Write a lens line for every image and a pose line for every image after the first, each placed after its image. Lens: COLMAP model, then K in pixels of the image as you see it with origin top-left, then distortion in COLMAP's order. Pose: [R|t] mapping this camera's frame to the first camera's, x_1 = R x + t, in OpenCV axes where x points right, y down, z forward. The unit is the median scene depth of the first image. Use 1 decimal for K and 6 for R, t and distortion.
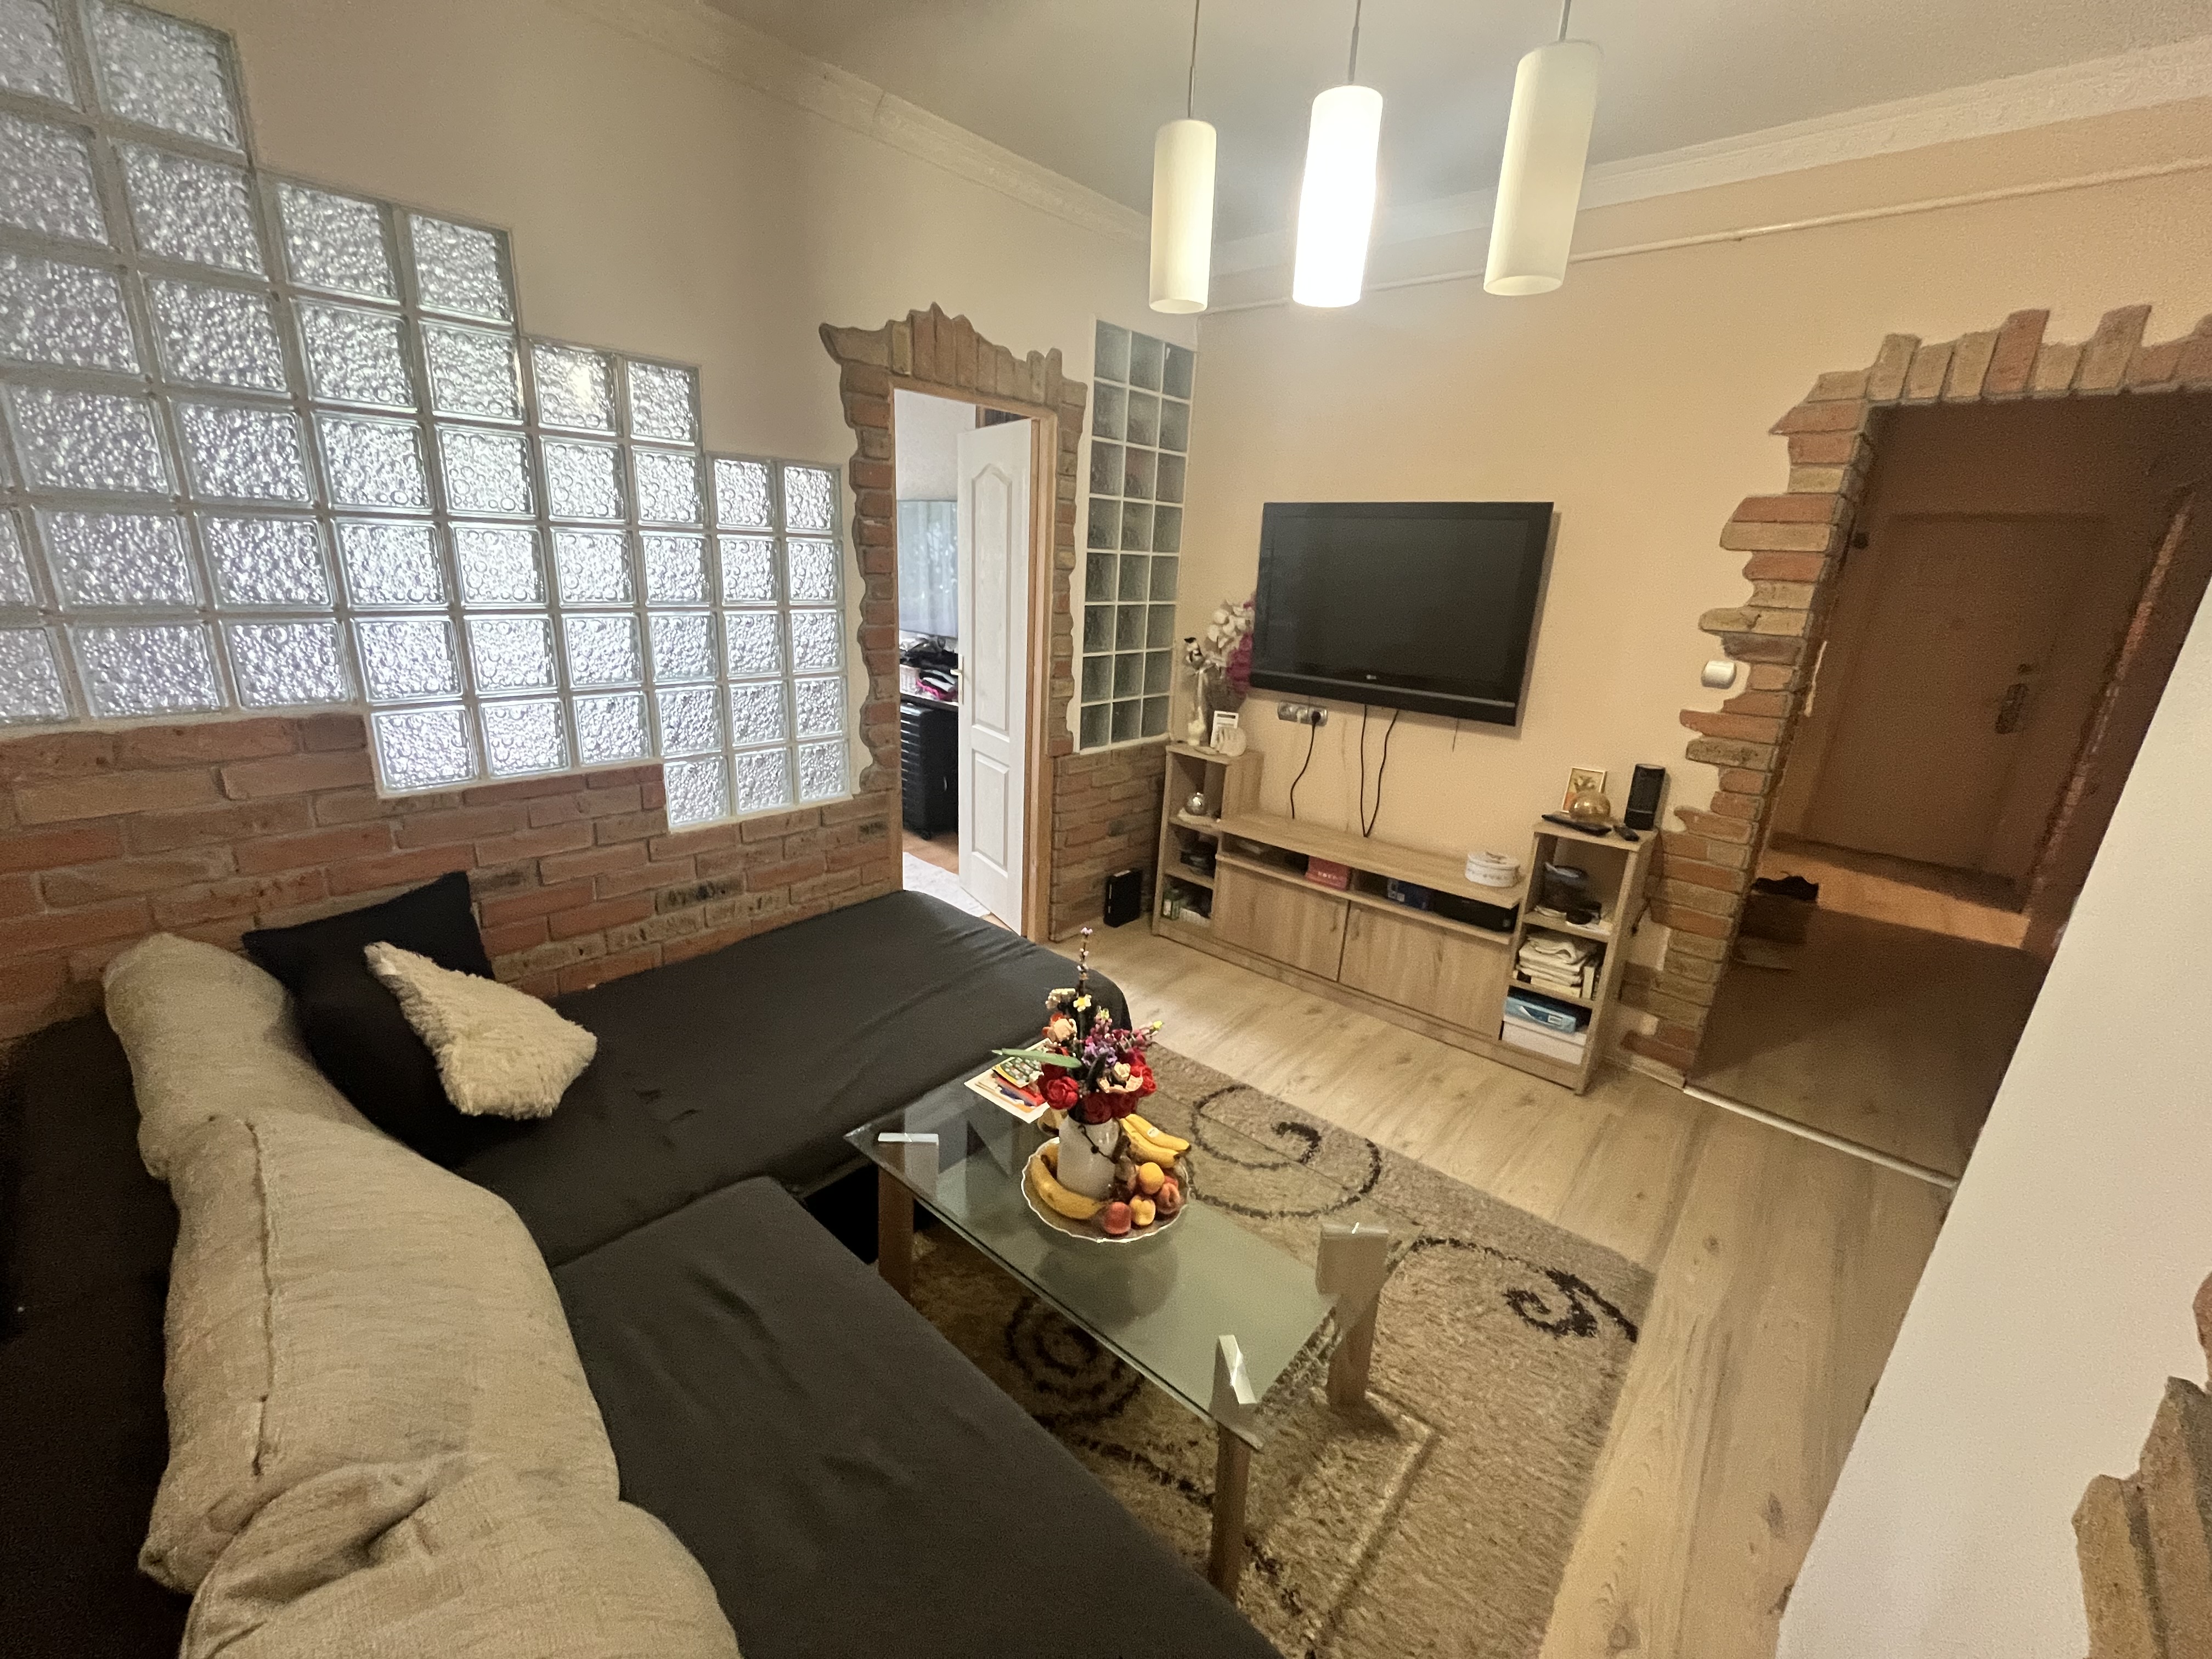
lens RADIAL K [[895.0, 0, 1111.6], [0, 895.0, 833.6], [0, 0, 1]] dist [-0.001772, -0.000281]
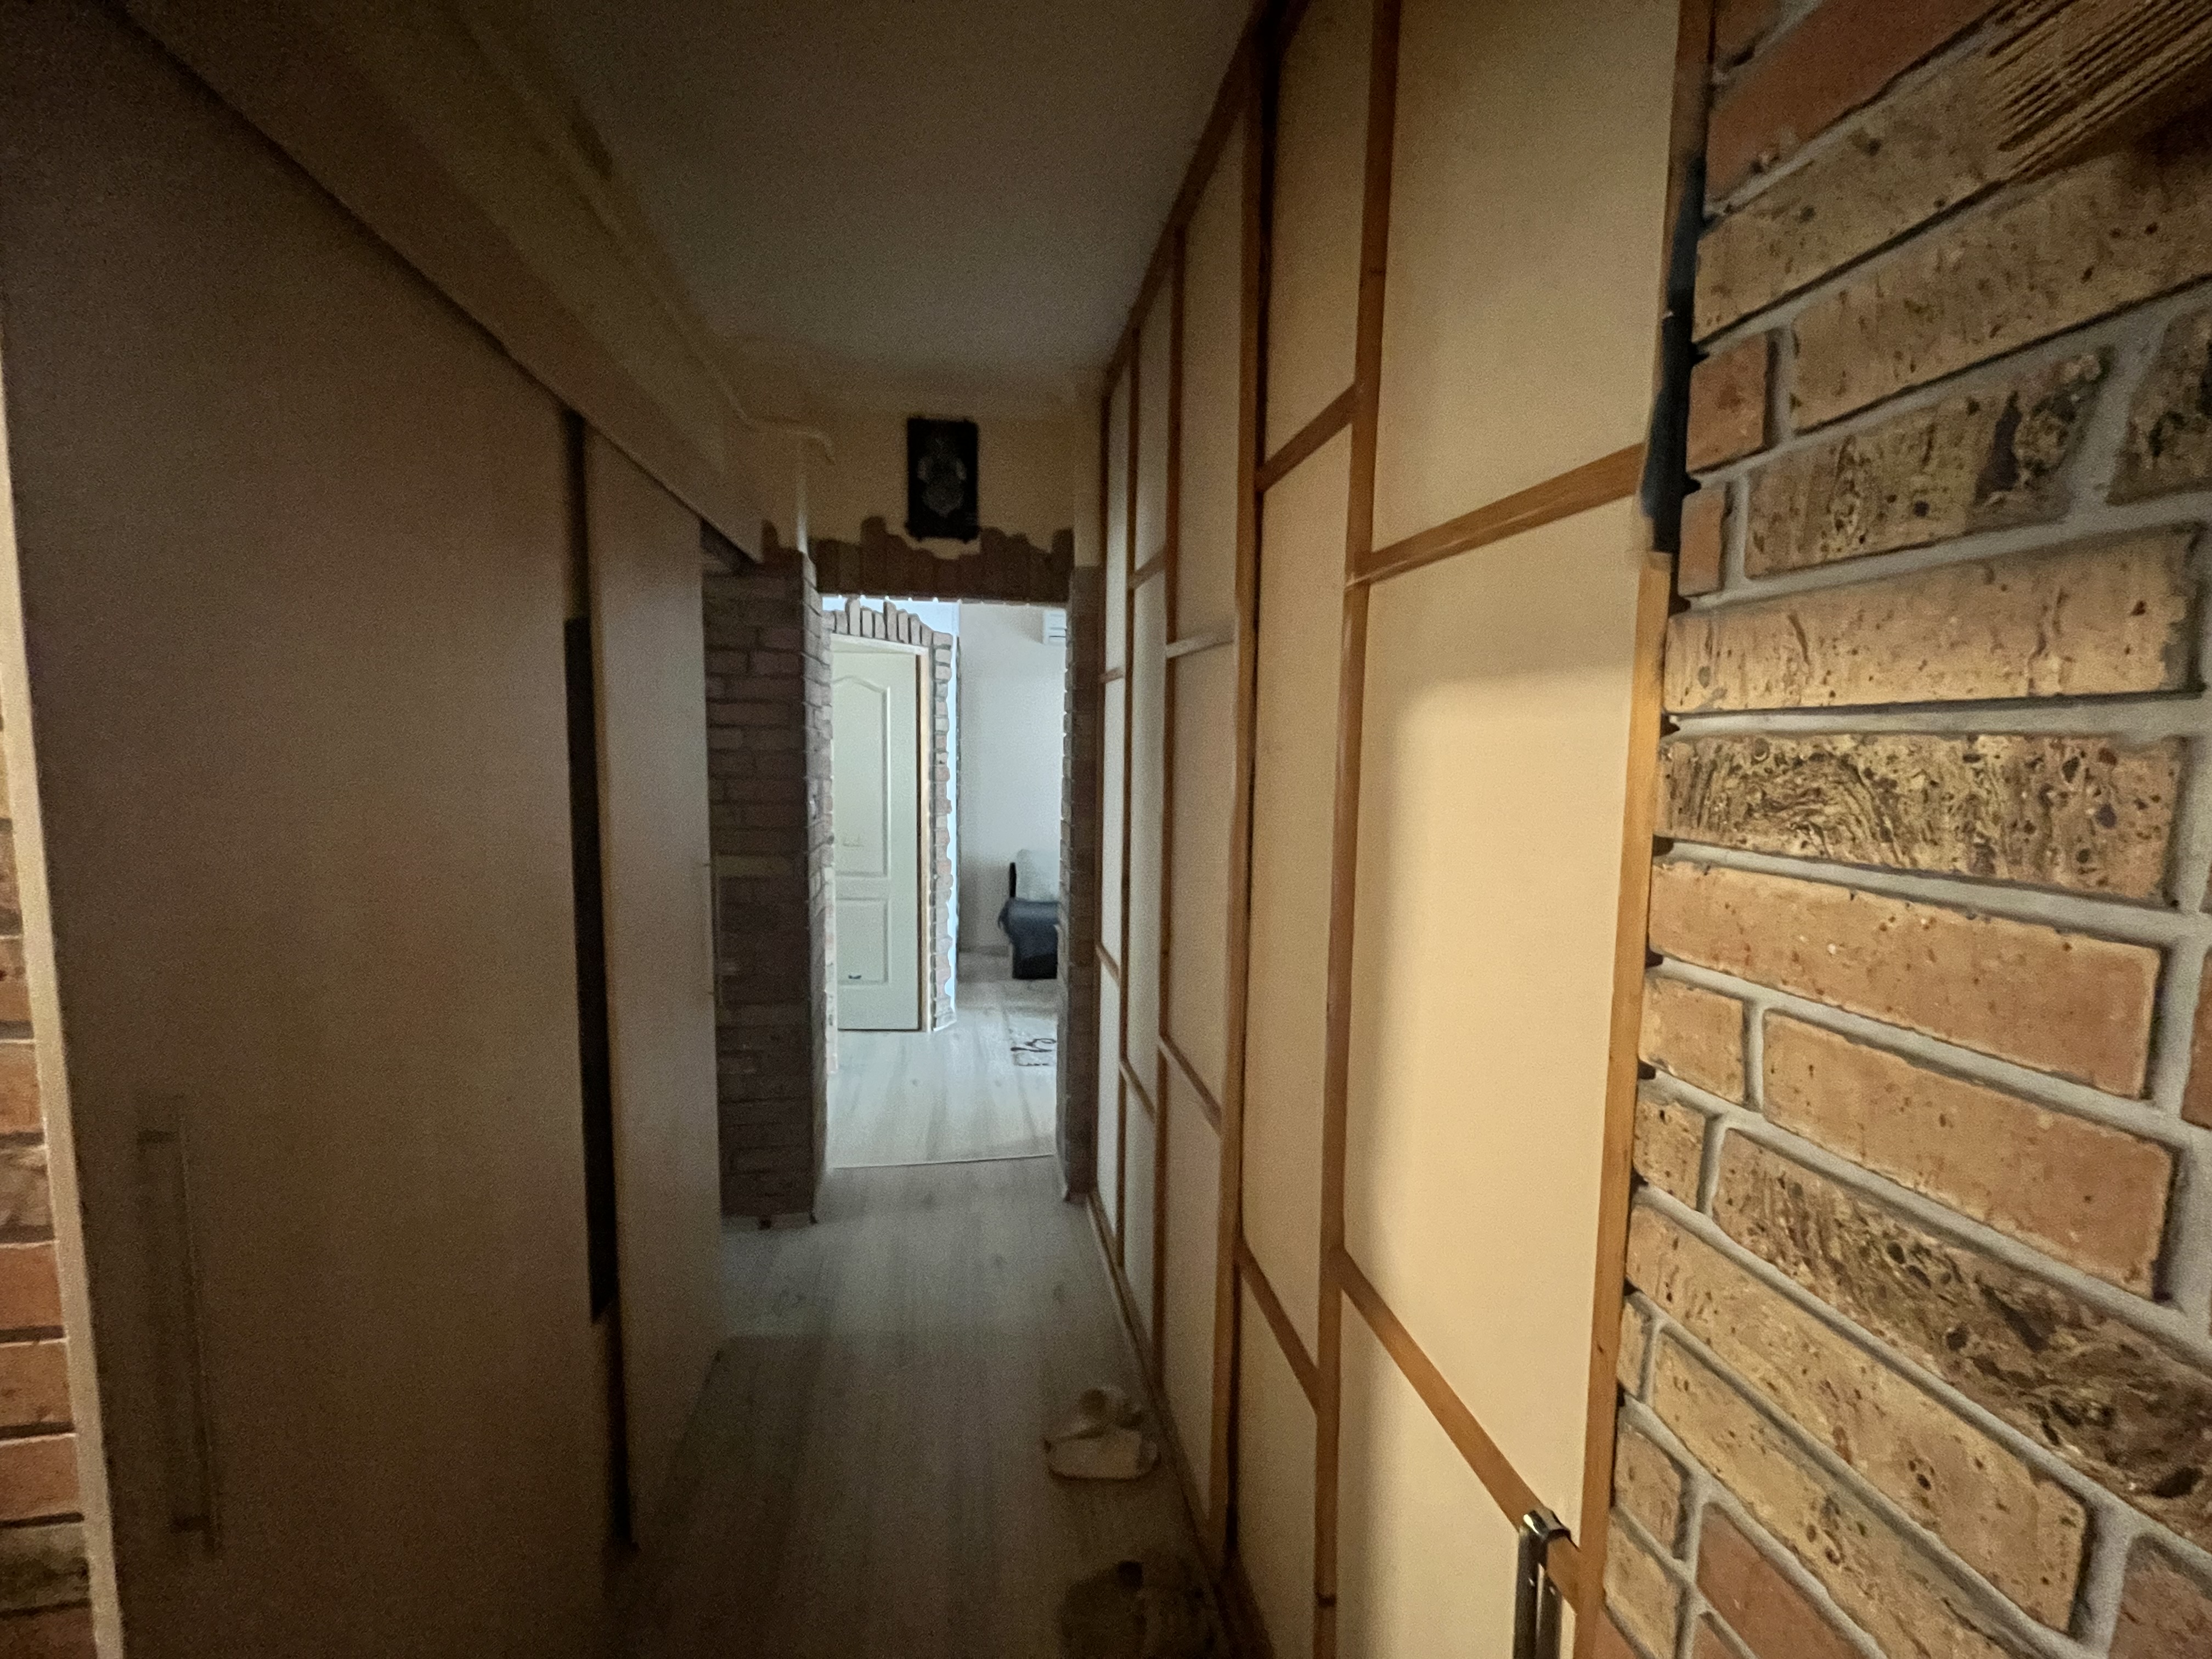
lens RADIAL K [[895.0, 0, 1111.8], [0, 895.0, 825.9], [0, 0, 1]] dist [-0.001772, -0.000281]
pose [[-0.638934, 0.012785, -0.769155, 2.147178], [-0.275572, 0.929701, 0.244370, -0.606182], [0.718208, 0.368094, -0.590494, 2.287072]]
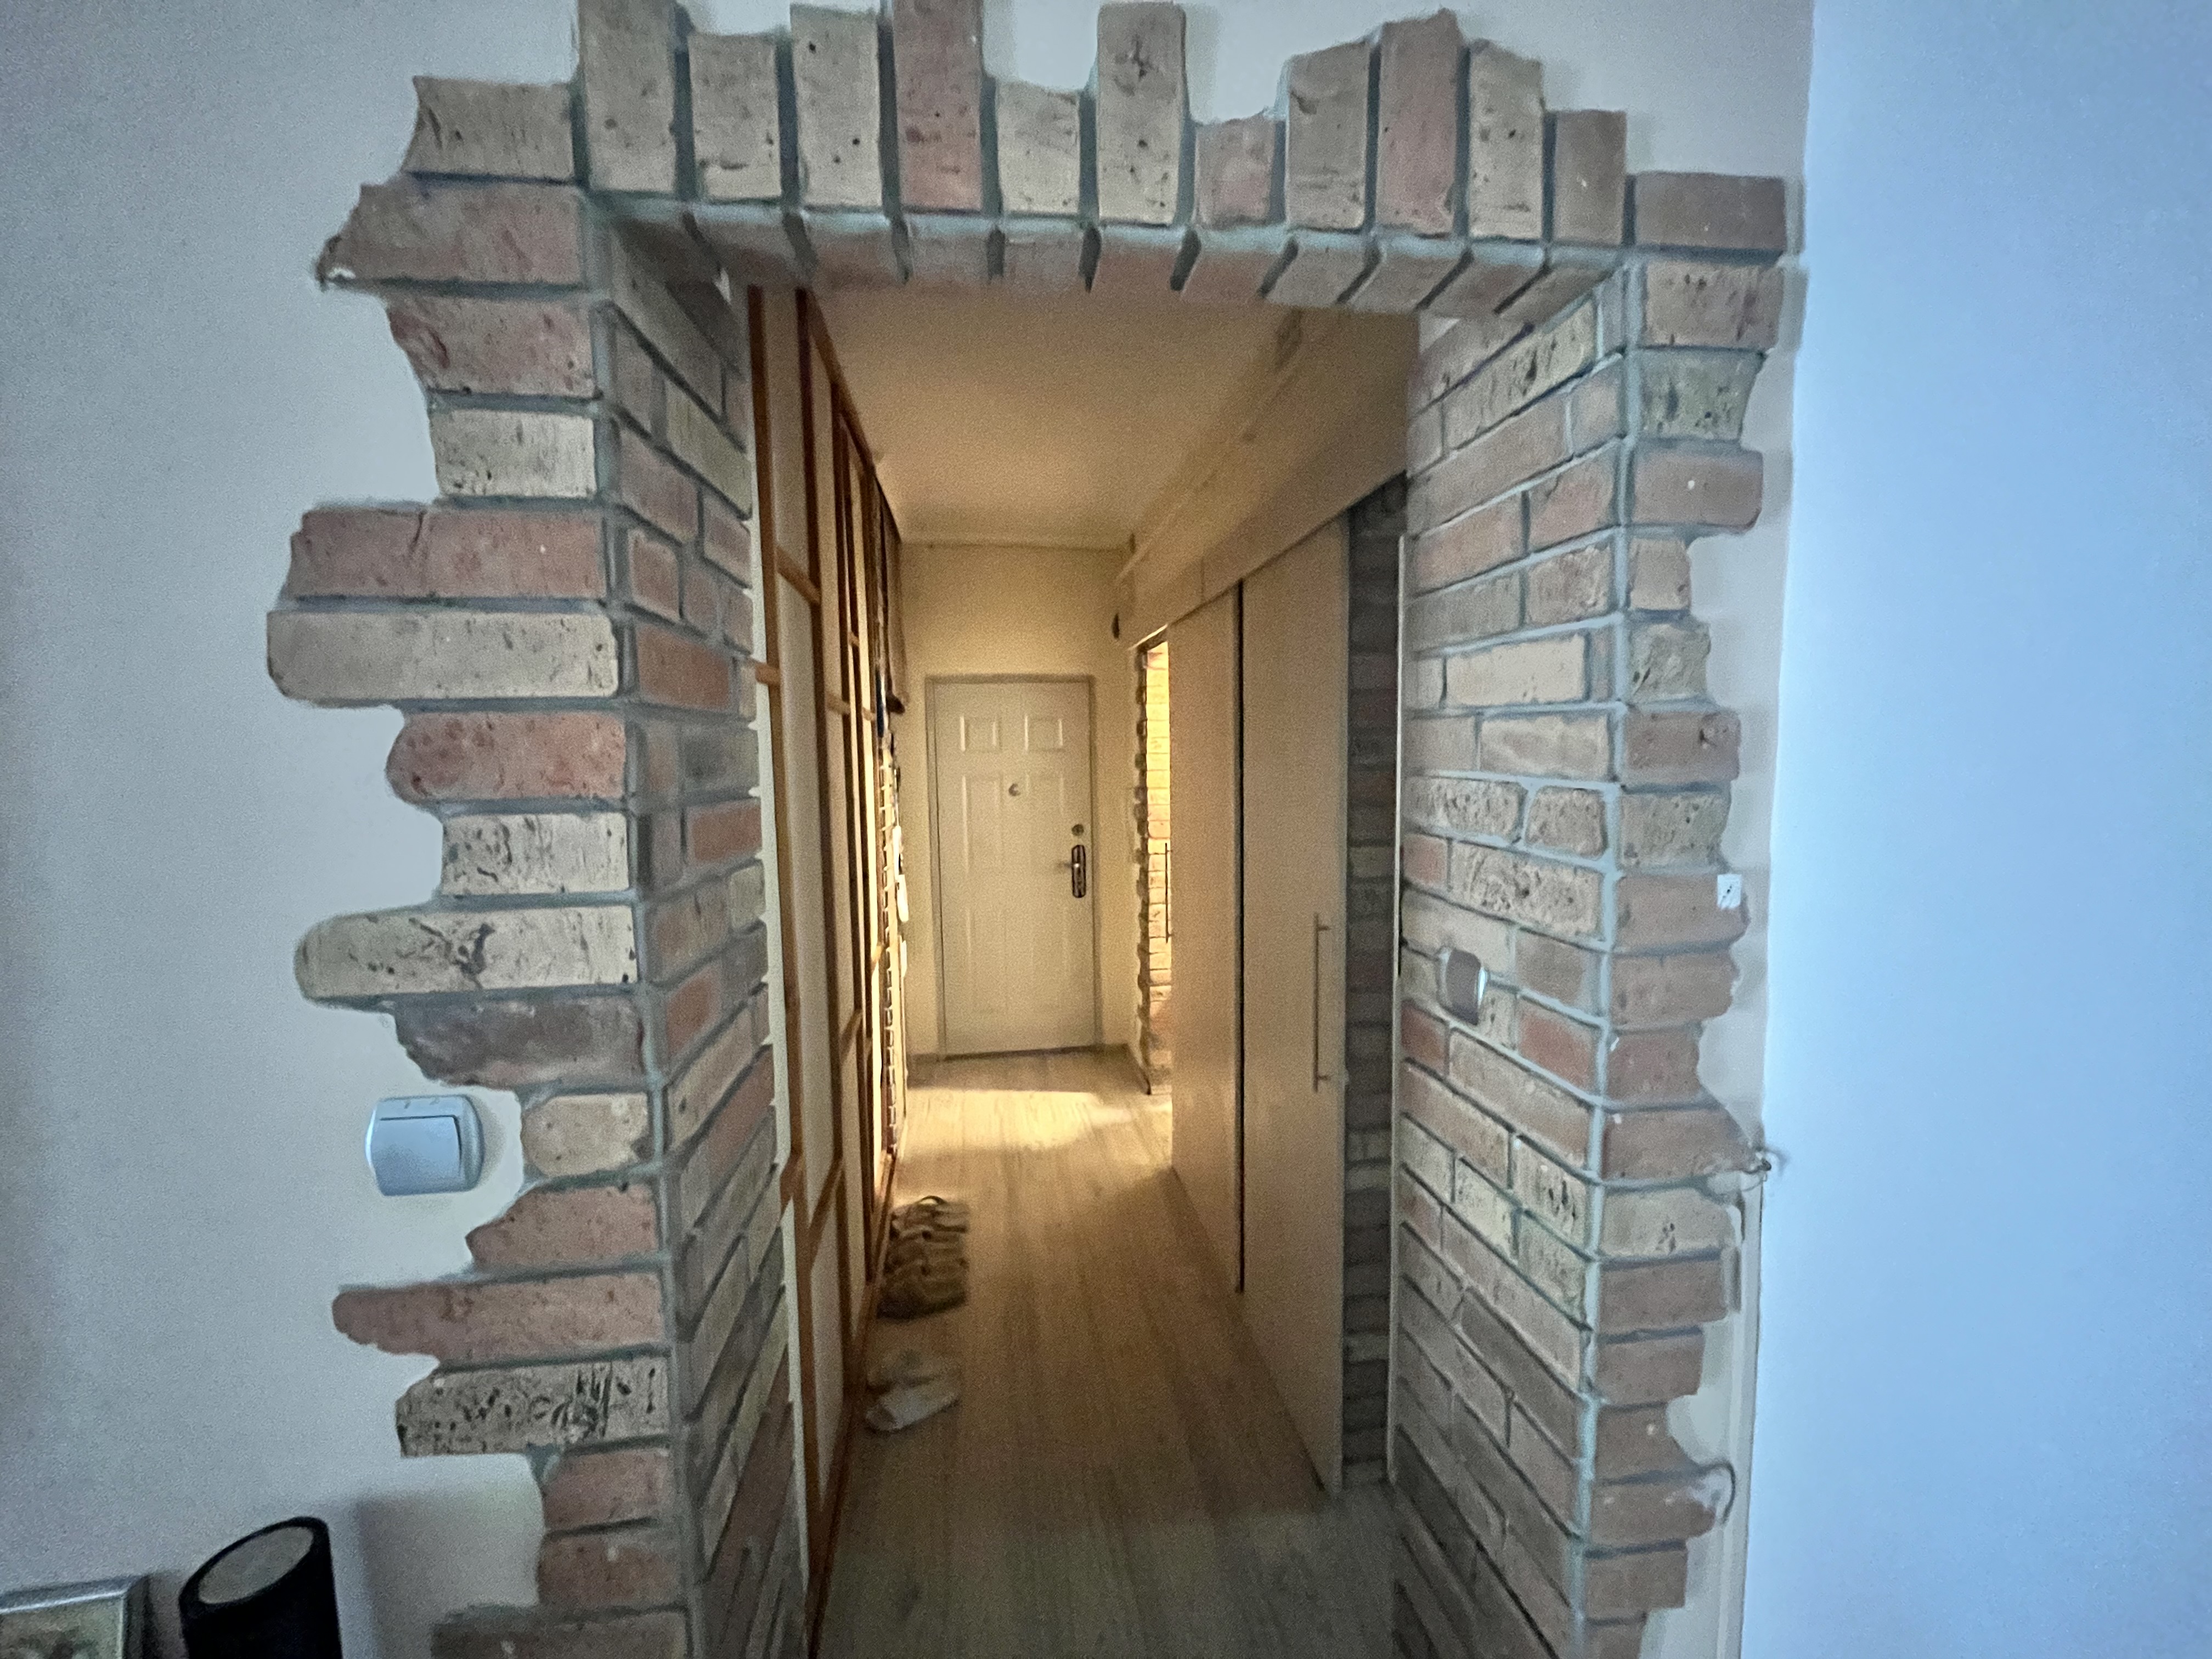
lens RADIAL K [[895.0, 0, 1104.5], [0, 895.0, 827.0], [0, 0, 1]] dist [-0.001772, -0.000281]
pose [[0.657393, -0.123073, 0.743429, 0.495716], [0.270514, 0.959354, -0.080389, -0.153106], [-0.703318, 0.253956, 0.663966, 0.516390]]
